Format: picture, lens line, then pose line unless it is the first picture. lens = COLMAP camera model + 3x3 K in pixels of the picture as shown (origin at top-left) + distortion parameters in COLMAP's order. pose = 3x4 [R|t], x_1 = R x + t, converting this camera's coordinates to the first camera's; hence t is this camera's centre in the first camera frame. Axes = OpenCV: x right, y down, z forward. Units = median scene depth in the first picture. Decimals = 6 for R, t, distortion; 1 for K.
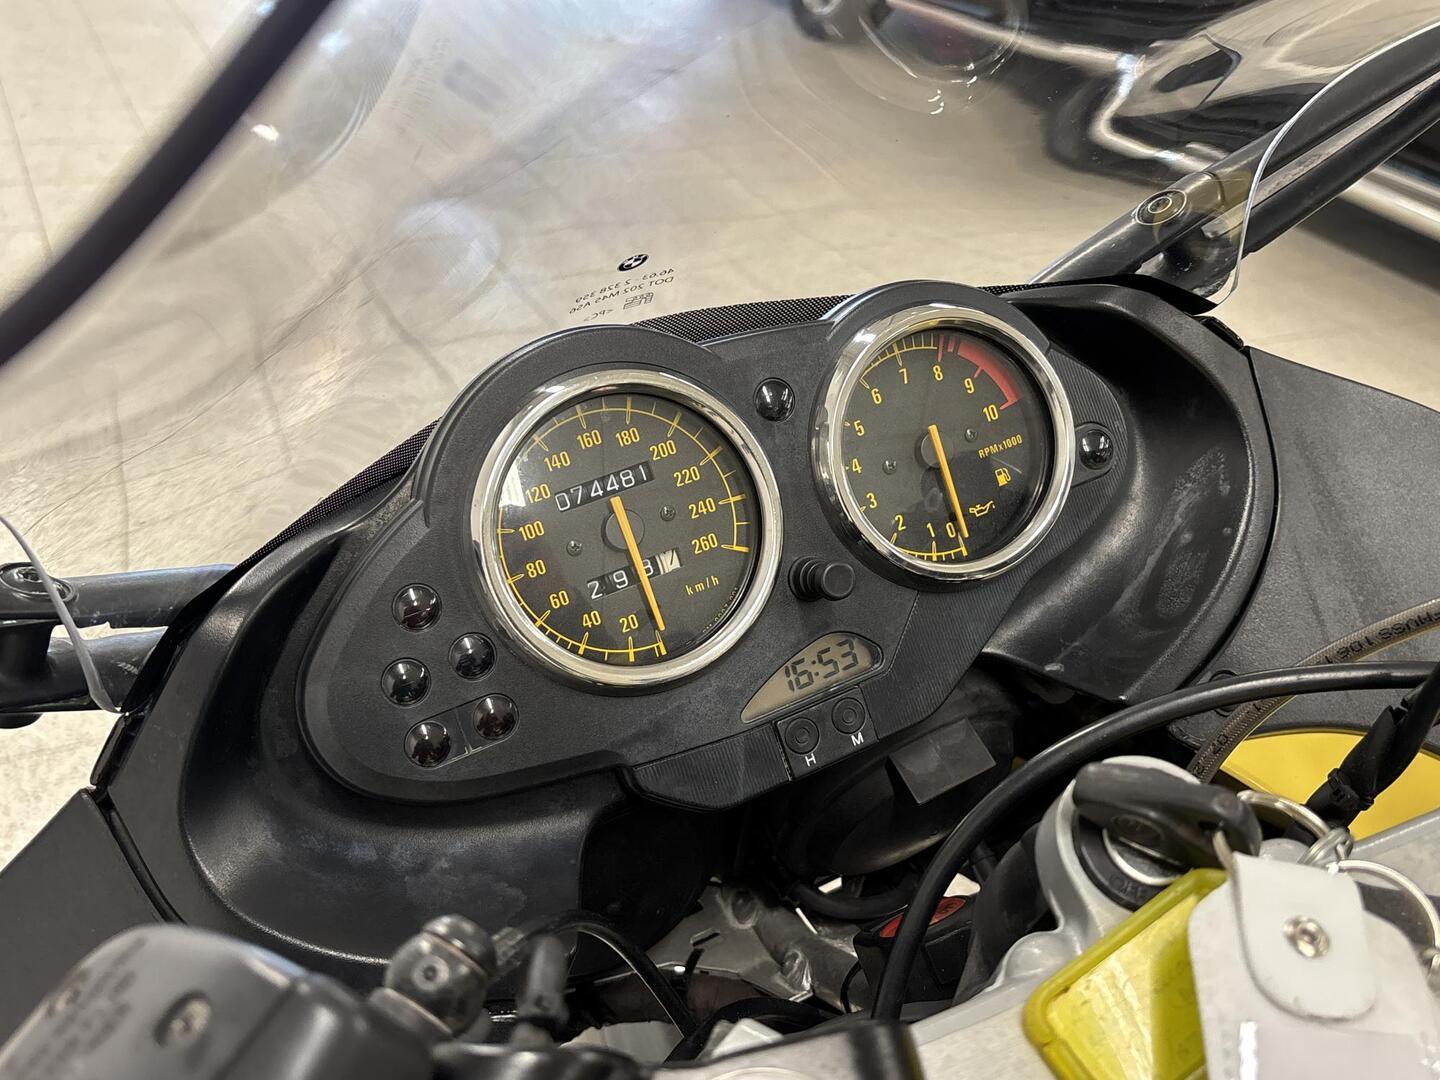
lens RADIAL K [[1436.3, 0, 722.4], [0, 1436.3, 548.3], [0, 0, 1]] dist [0.109679, 0.000000]
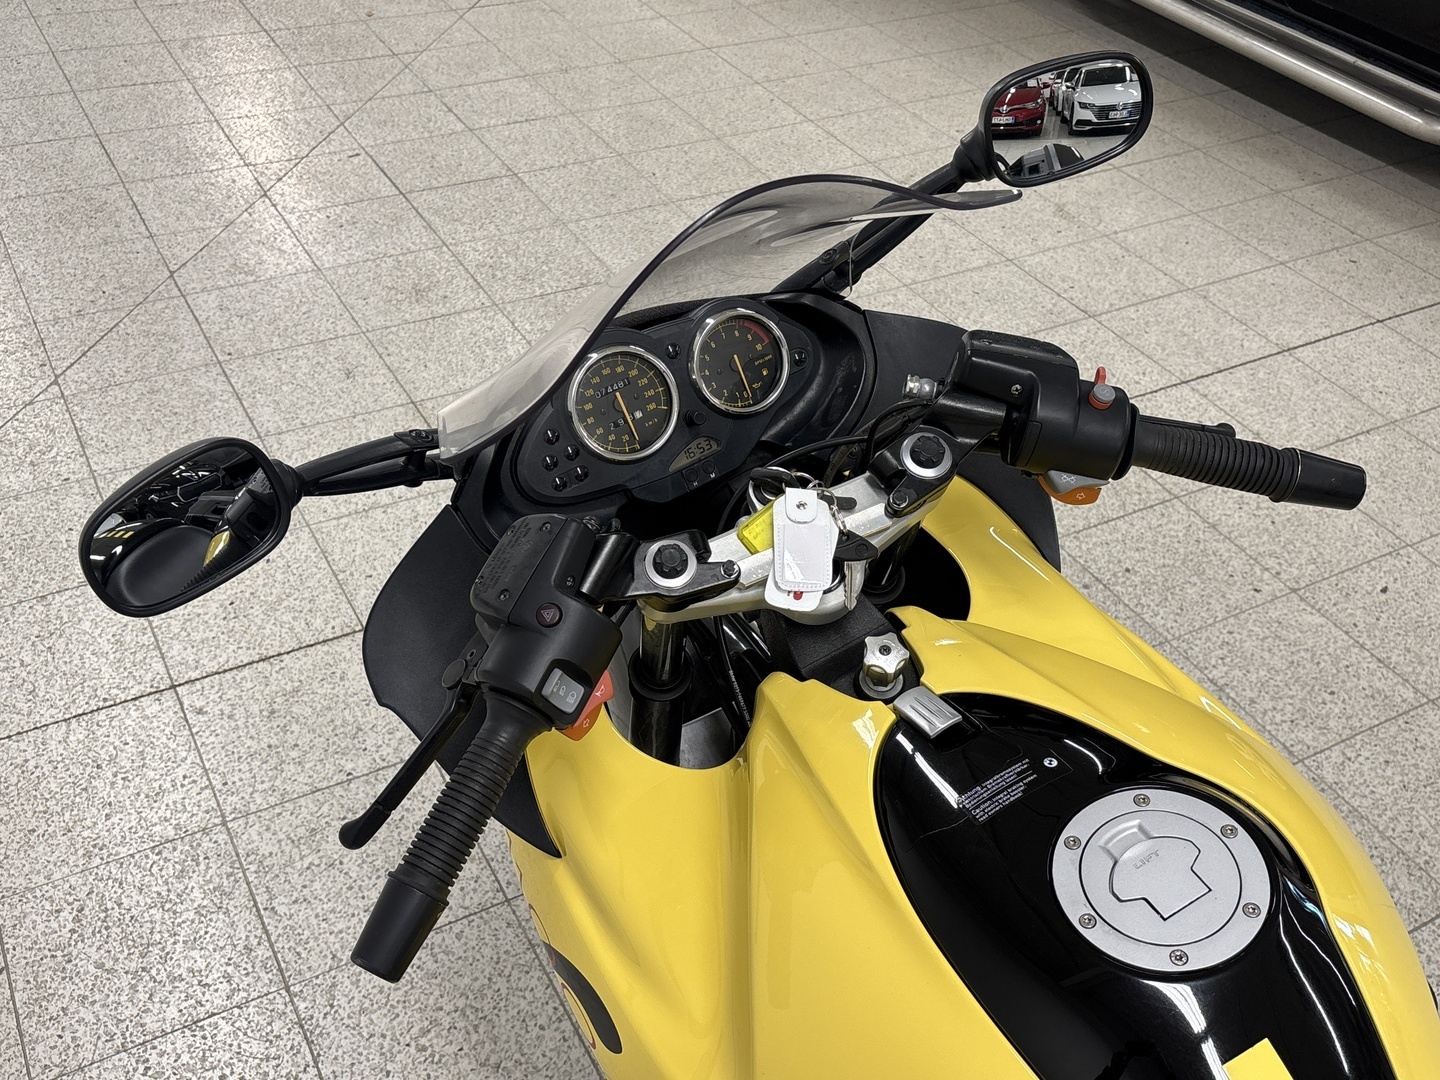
lens RADIAL K [[1436.3, 0, 713.6], [0, 1436.3, 551.7], [0, 0, 1]] dist [0.109679, 0.000000]
pose [[0.997917, -0.064227, 0.005995, 0.070922], [0.062752, 0.988101, 0.140422, -0.105641], [-0.014943, -0.139753, 0.990074, -1.707685]]
